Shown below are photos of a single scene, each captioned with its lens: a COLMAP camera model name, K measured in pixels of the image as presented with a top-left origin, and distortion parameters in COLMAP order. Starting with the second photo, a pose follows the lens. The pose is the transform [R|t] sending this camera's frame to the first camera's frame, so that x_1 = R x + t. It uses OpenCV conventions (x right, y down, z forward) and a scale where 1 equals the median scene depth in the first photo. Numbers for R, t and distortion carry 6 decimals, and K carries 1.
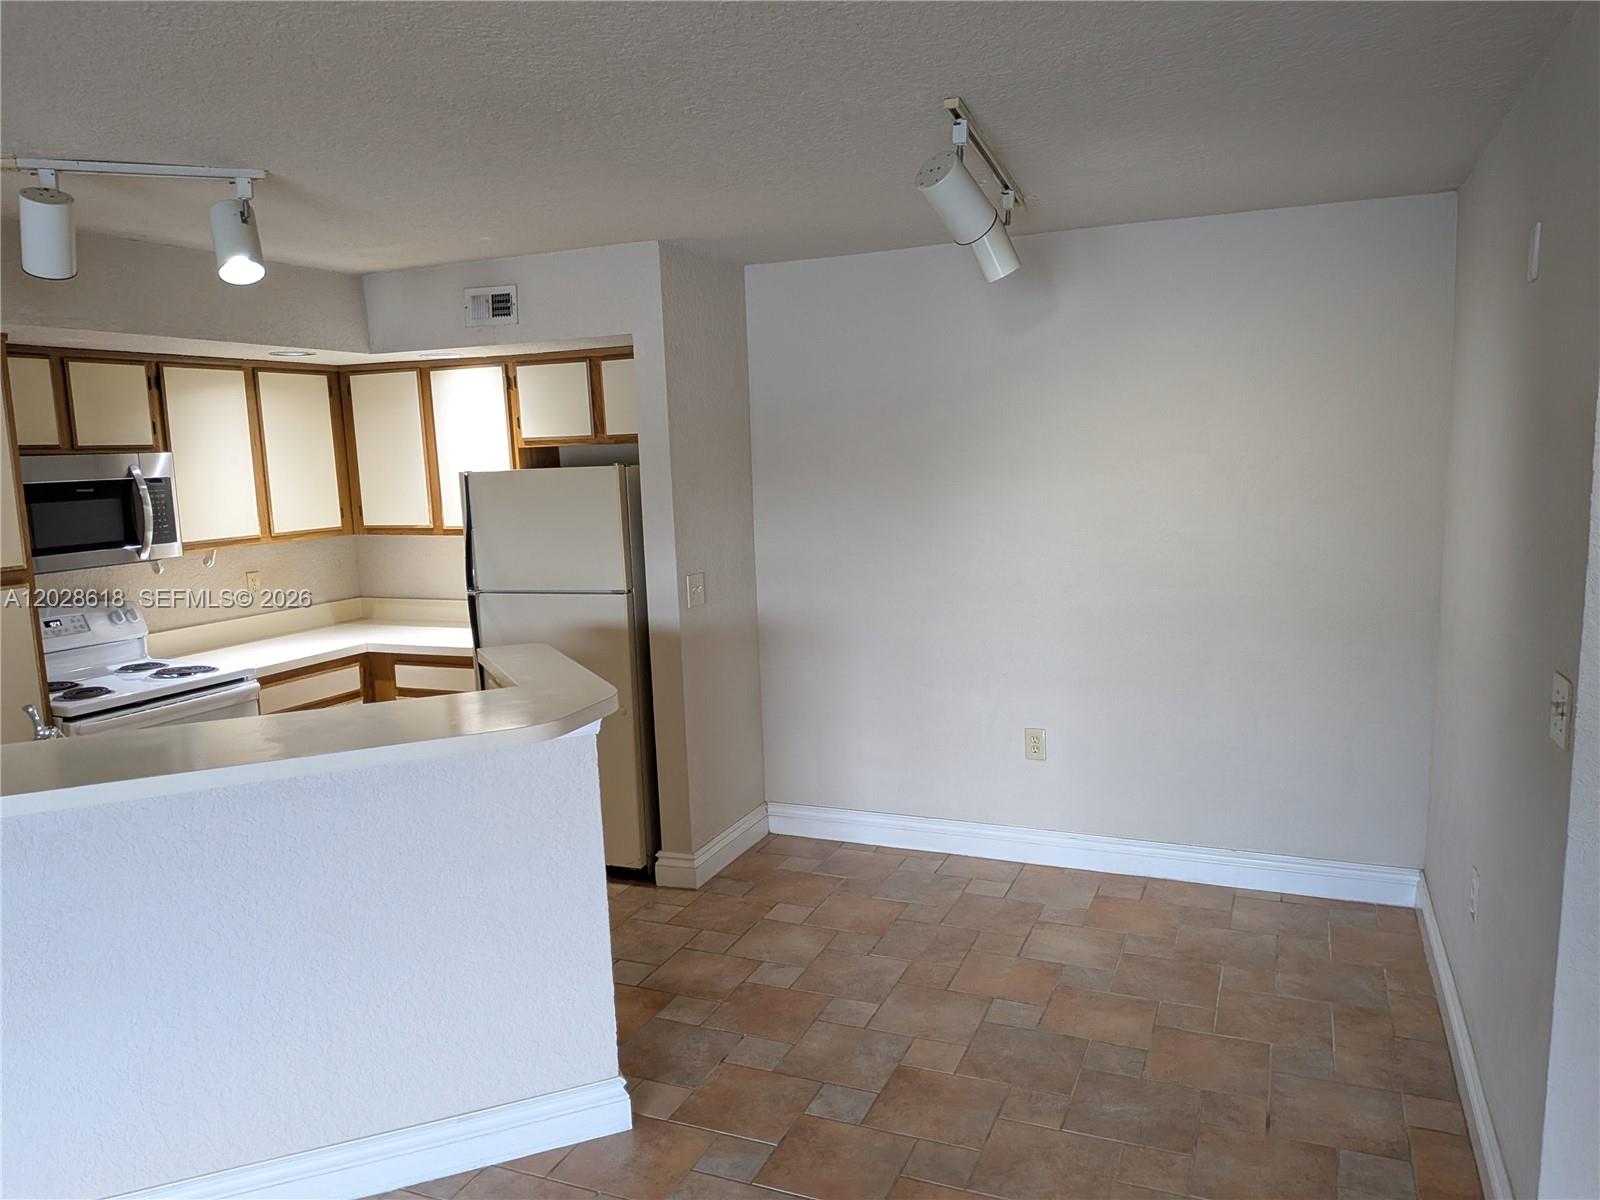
lens RADIAL K [[1162.5, 0, 791.1], [0, 1162.5, 628.7], [0, 0, 1]] dist [0.029522, -0.050331]
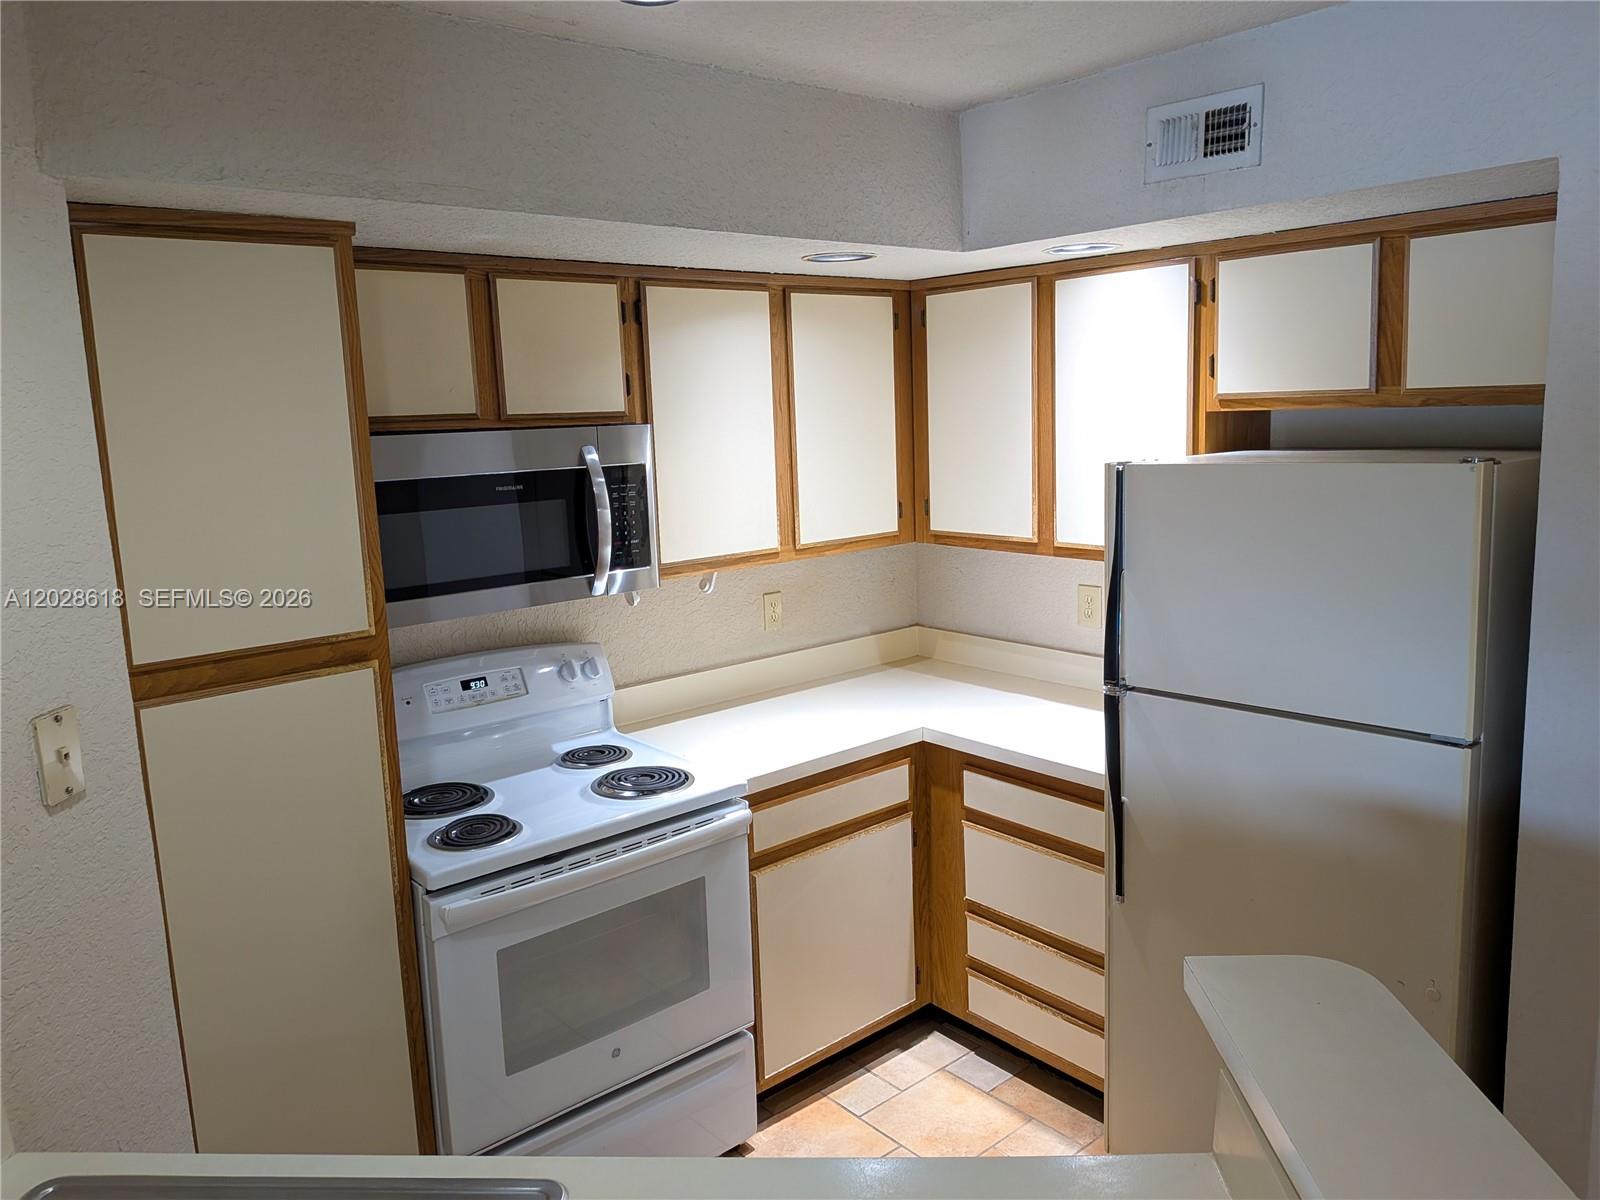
lens RADIAL K [[1162.5, 0, 803.2], [0, 1162.5, 592.3], [0, 0, 1]] dist [0.029522, -0.050331]
pose [[0.897035, 0.071763, -0.436093, -0.166868], [-0.063603, 0.997419, 0.033305, -0.081164], [0.437358, -0.002139, 0.899285, 0.444485]]
